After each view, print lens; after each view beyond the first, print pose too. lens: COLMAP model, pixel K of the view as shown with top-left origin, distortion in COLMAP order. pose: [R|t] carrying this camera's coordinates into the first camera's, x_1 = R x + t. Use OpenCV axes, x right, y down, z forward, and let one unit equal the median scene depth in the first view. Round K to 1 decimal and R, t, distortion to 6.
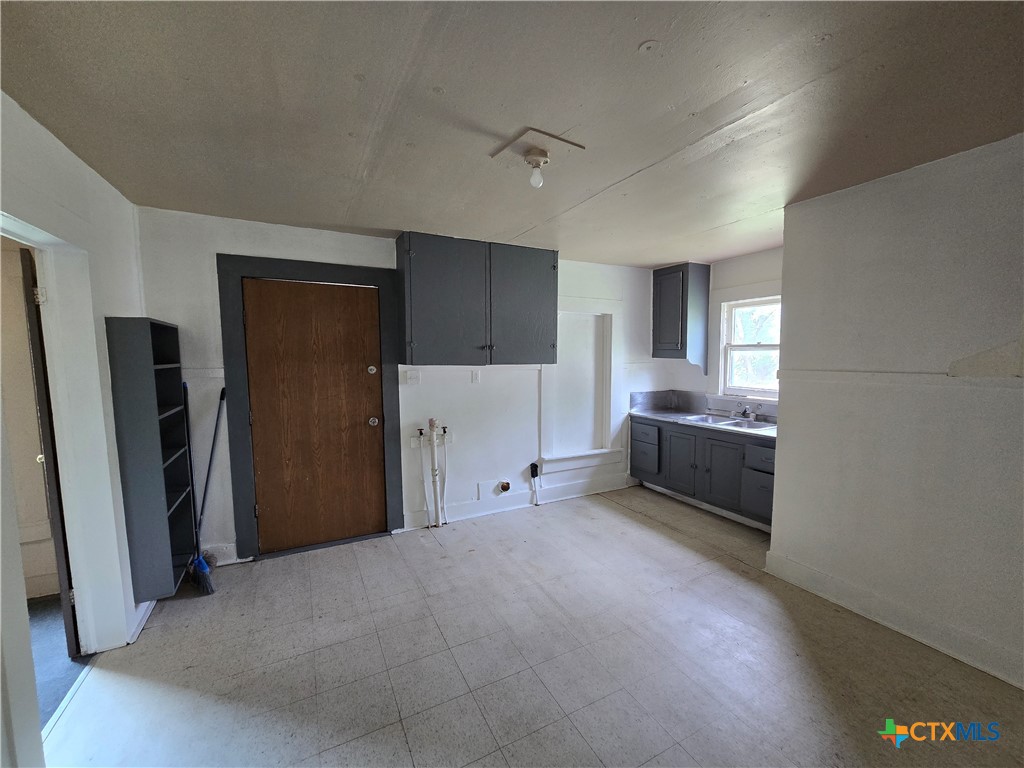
lens RADIAL K [[413.0, 0, 520.5], [0, 413.0, 387.2], [0, 0, 1]] dist [-0.000673, -0.000367]
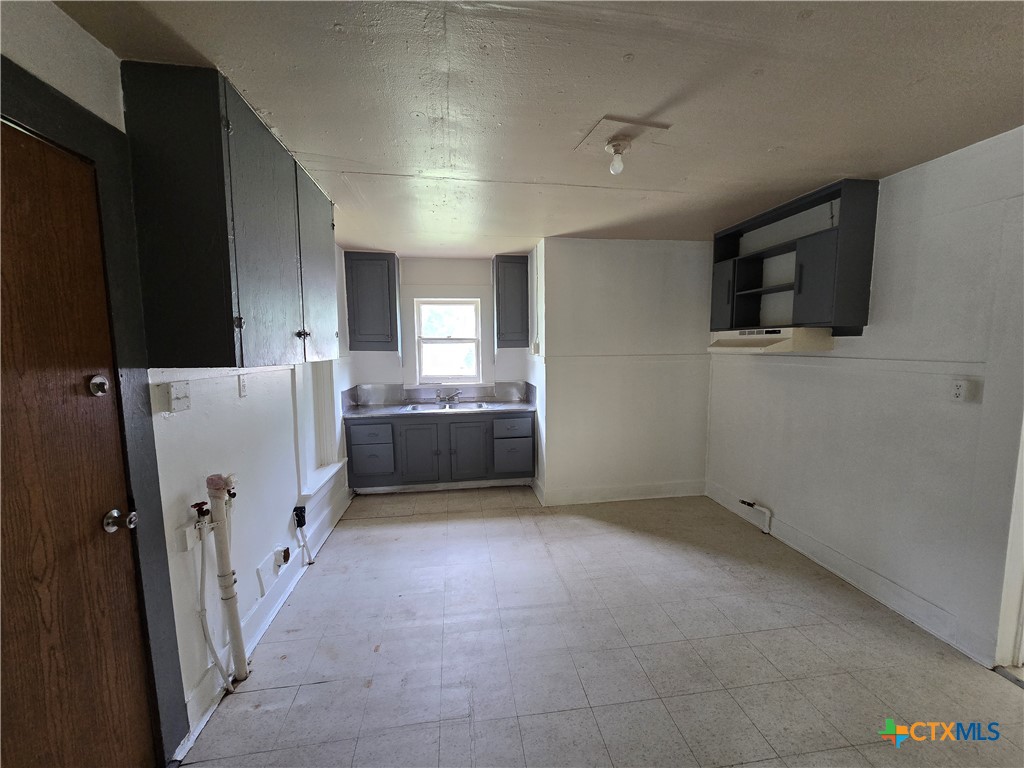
lens RADIAL K [[413.0, 0, 520.5], [0, 413.0, 387.2], [0, 0, 1]] dist [-0.000673, -0.000367]
pose [[0.338919, -0.092003, 0.936306, -0.498819], [0.080144, 0.994413, 0.068703, -0.031079], [-0.937396, 0.051754, 0.344399, 0.444442]]
